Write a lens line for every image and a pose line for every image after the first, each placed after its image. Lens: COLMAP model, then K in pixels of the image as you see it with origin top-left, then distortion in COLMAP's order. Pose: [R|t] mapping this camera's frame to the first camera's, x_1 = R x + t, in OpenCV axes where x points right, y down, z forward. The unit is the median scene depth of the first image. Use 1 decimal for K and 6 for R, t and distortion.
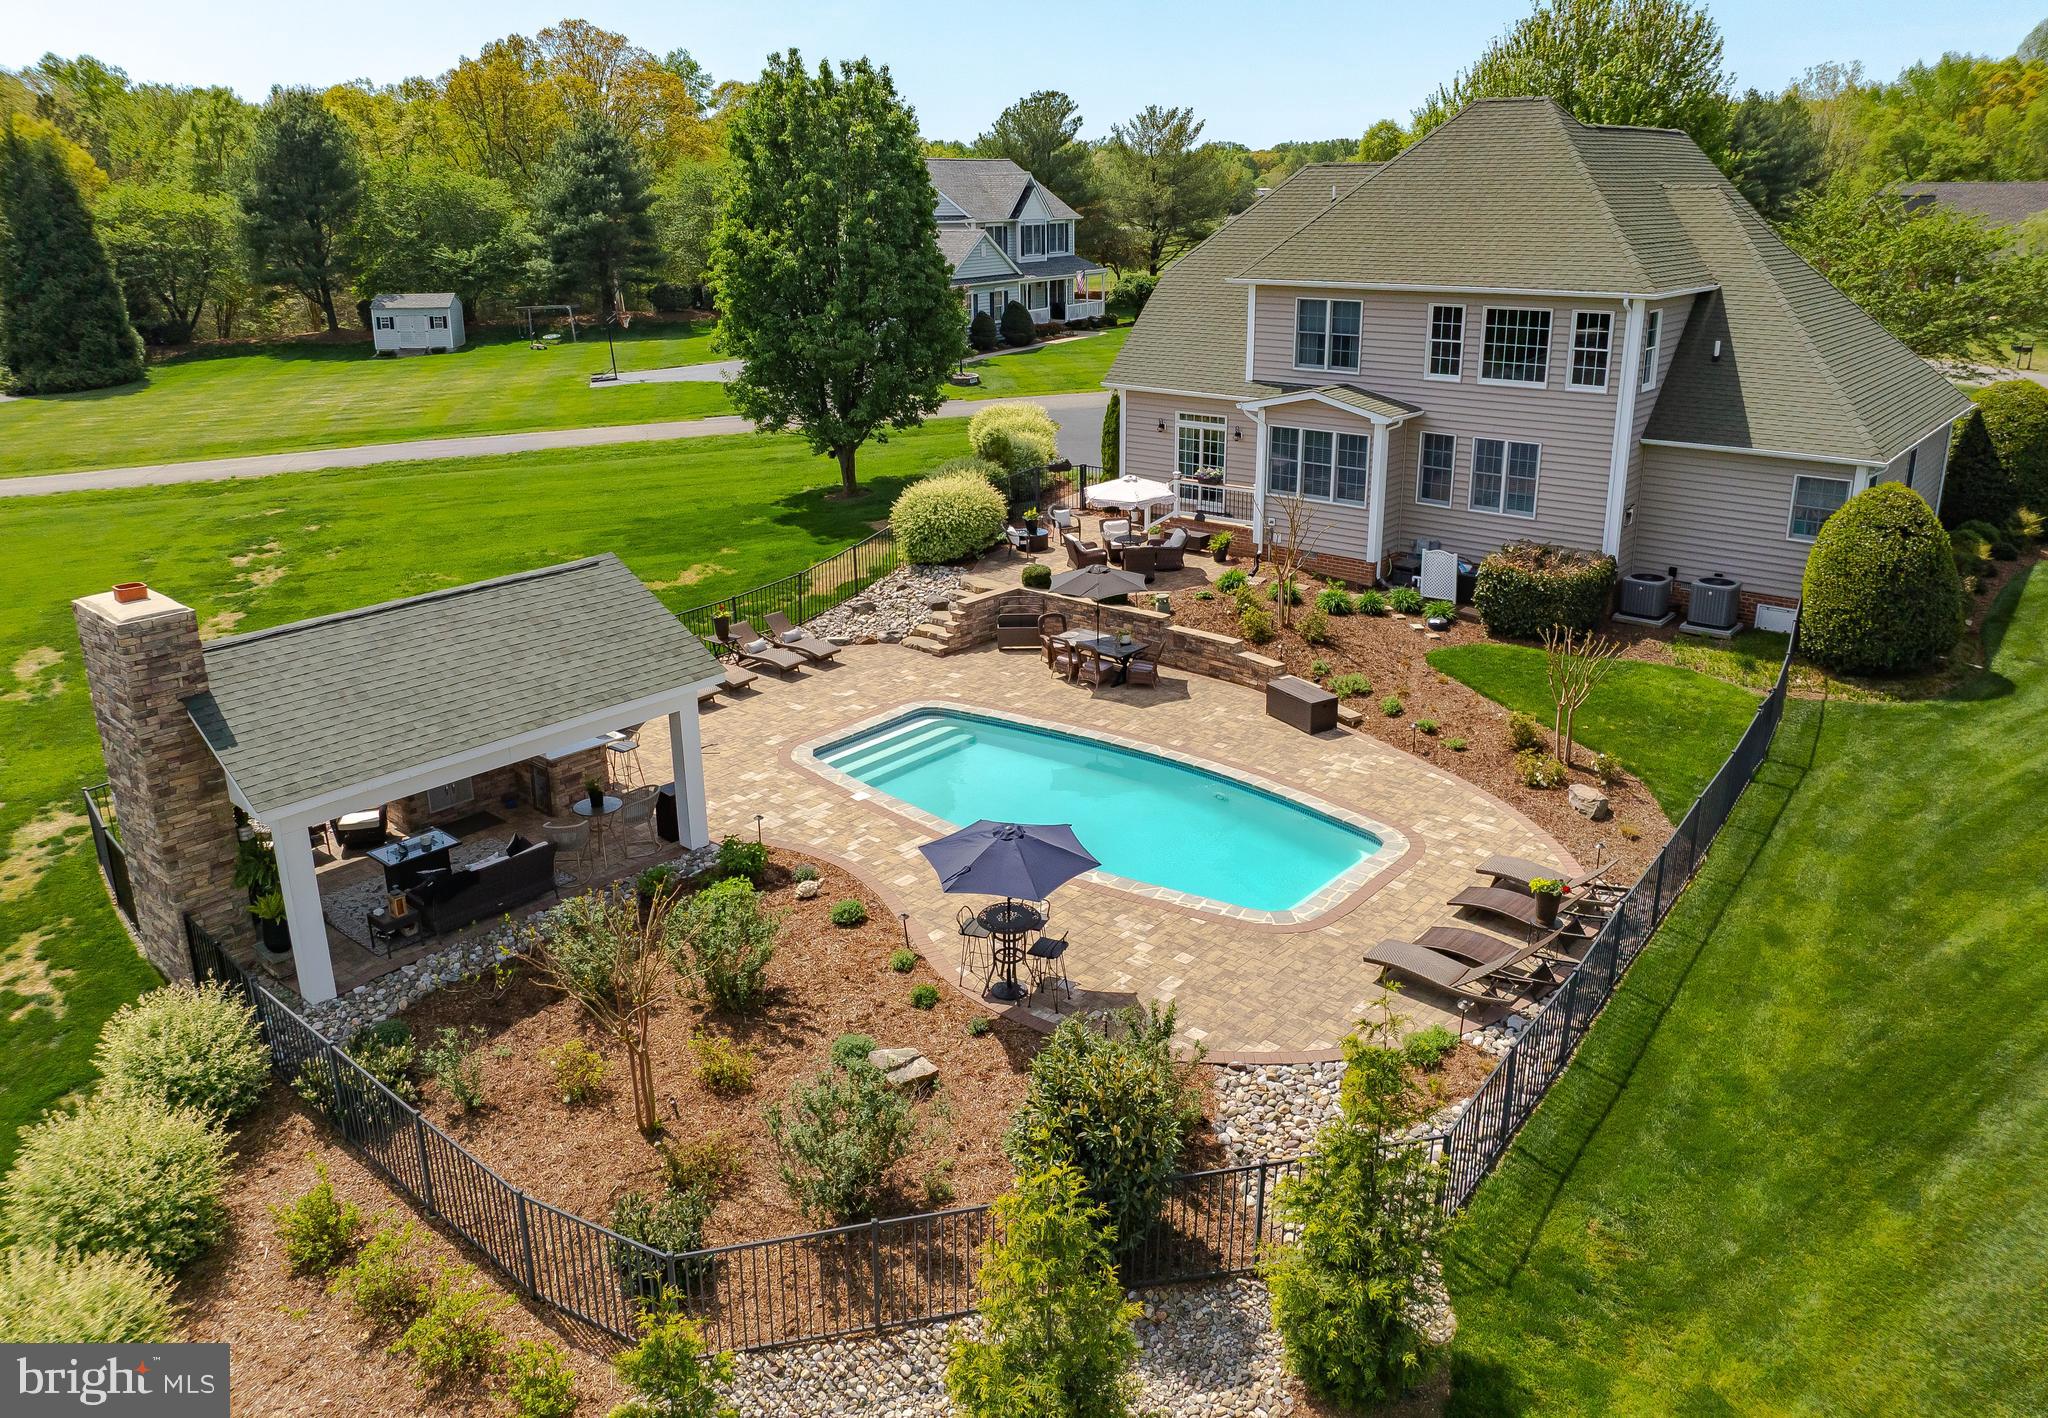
lens RADIAL K [[1476.5, 0, 1029.9], [0, 1476.5, 656.3], [0, 0, 1]] dist [-0.042642, 0.002138]
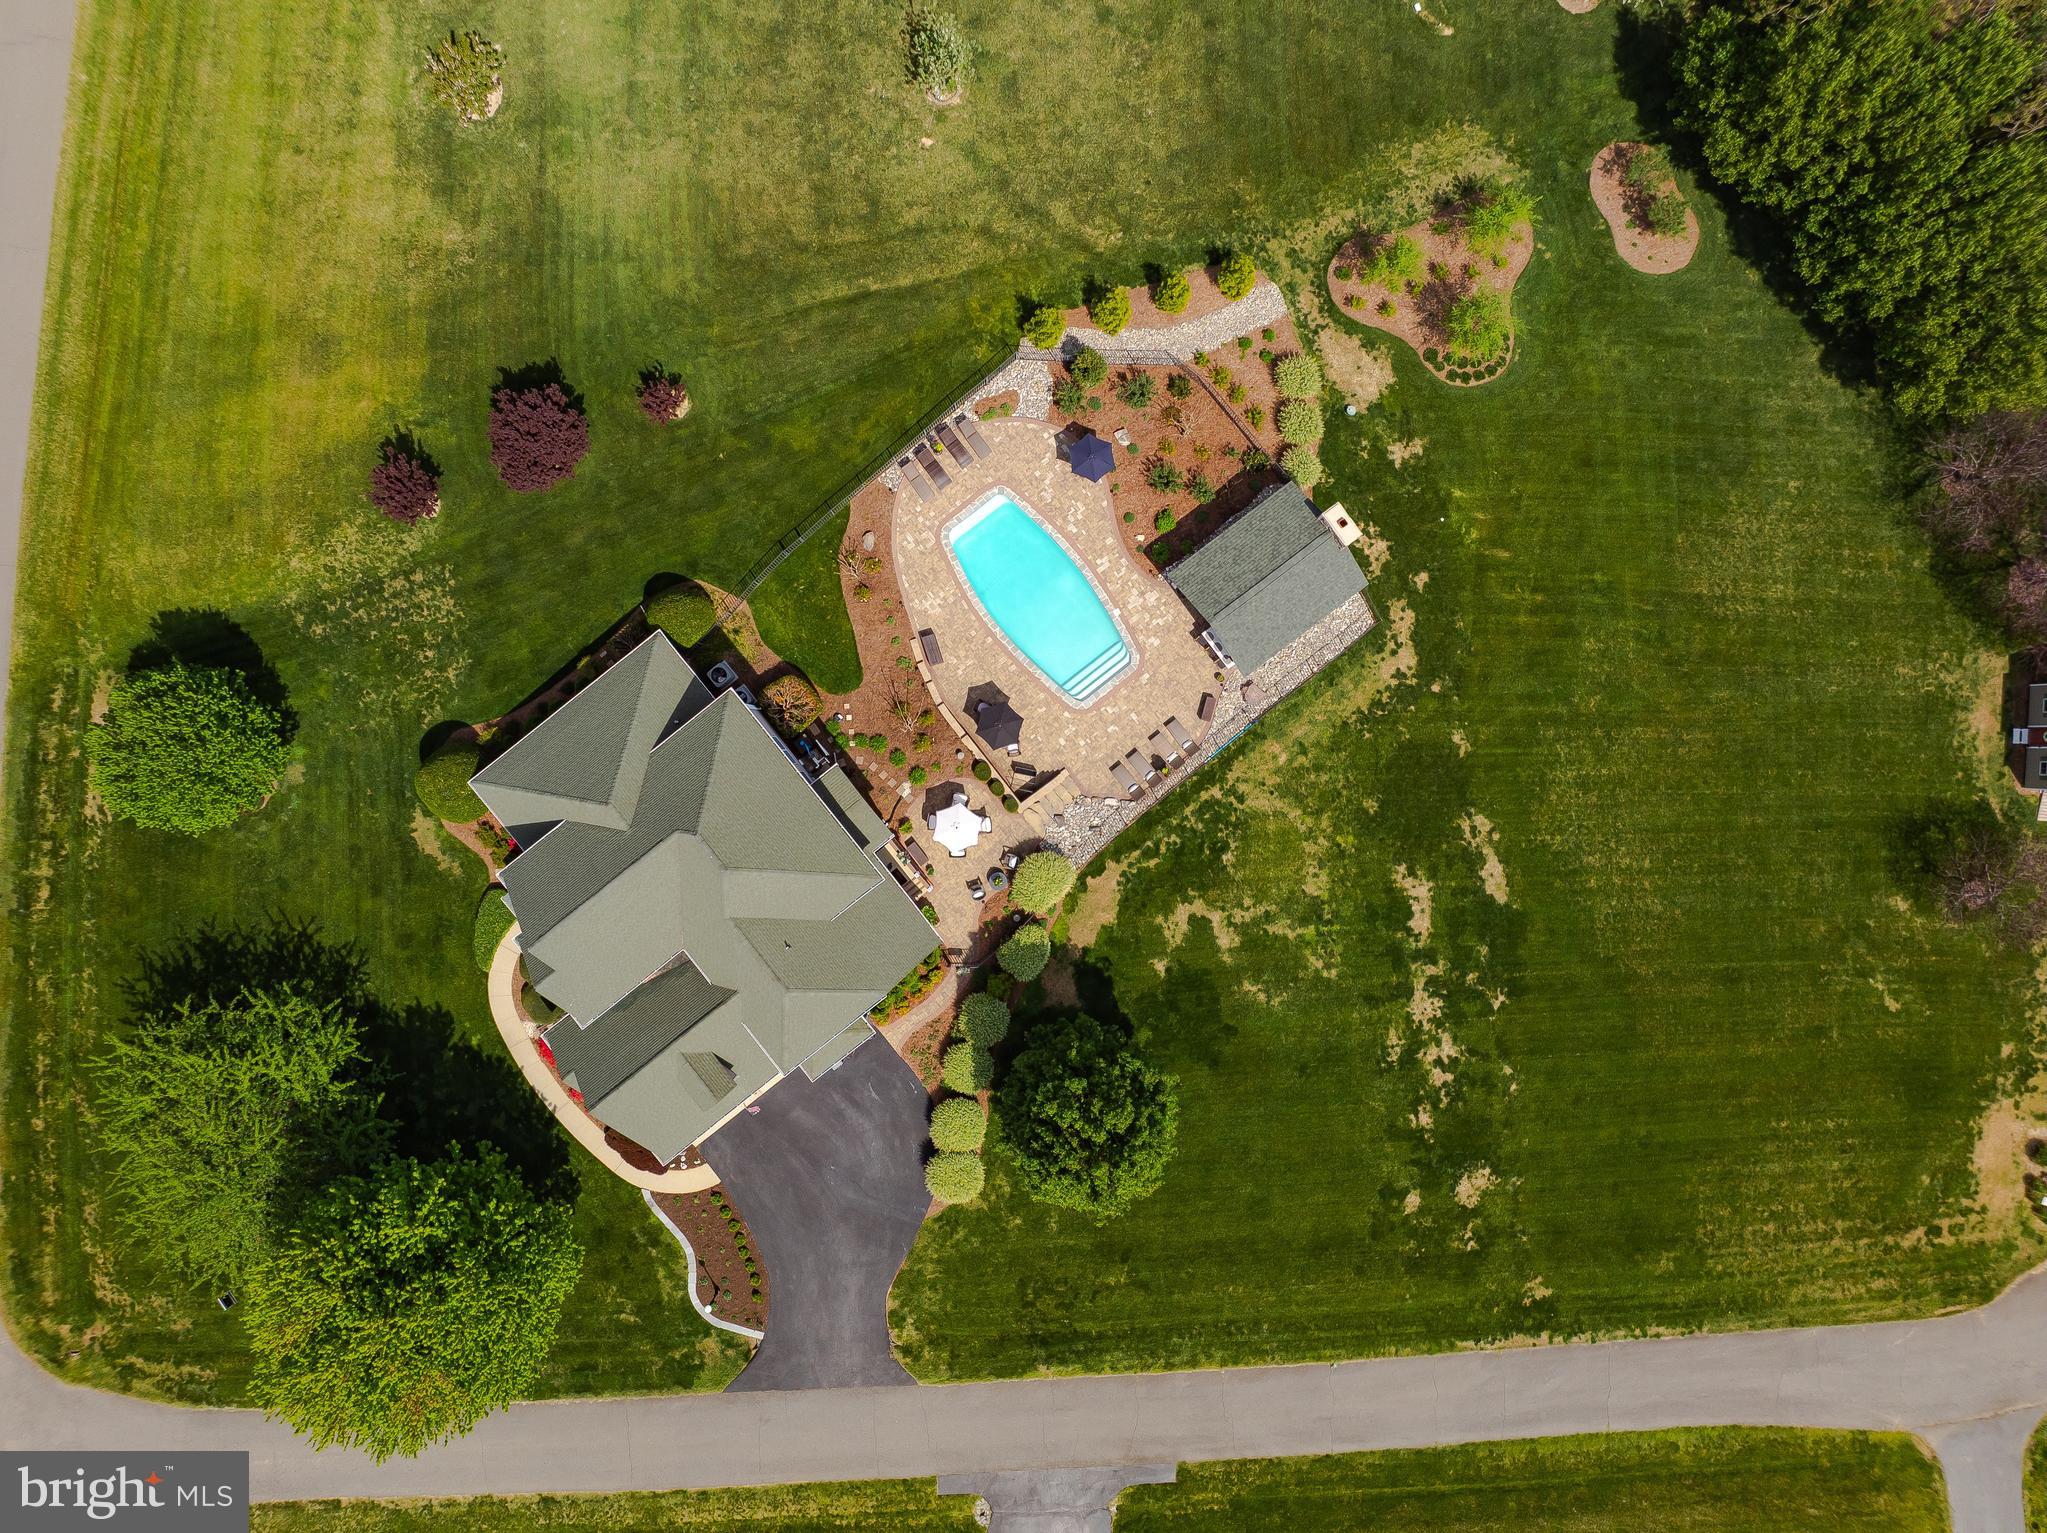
lens RADIAL K [[1467.8, 0, 1023.5], [0, 1467.8, 766.5], [0, 0, 1]] dist [-0.046784, -0.002312]
pose [[-0.980604, -0.195999, -0.000024, -0.000450], [0.061104, -0.305825, 0.950125, -2.134864], [-0.186231, 0.931695, 0.311869, 0.364332]]
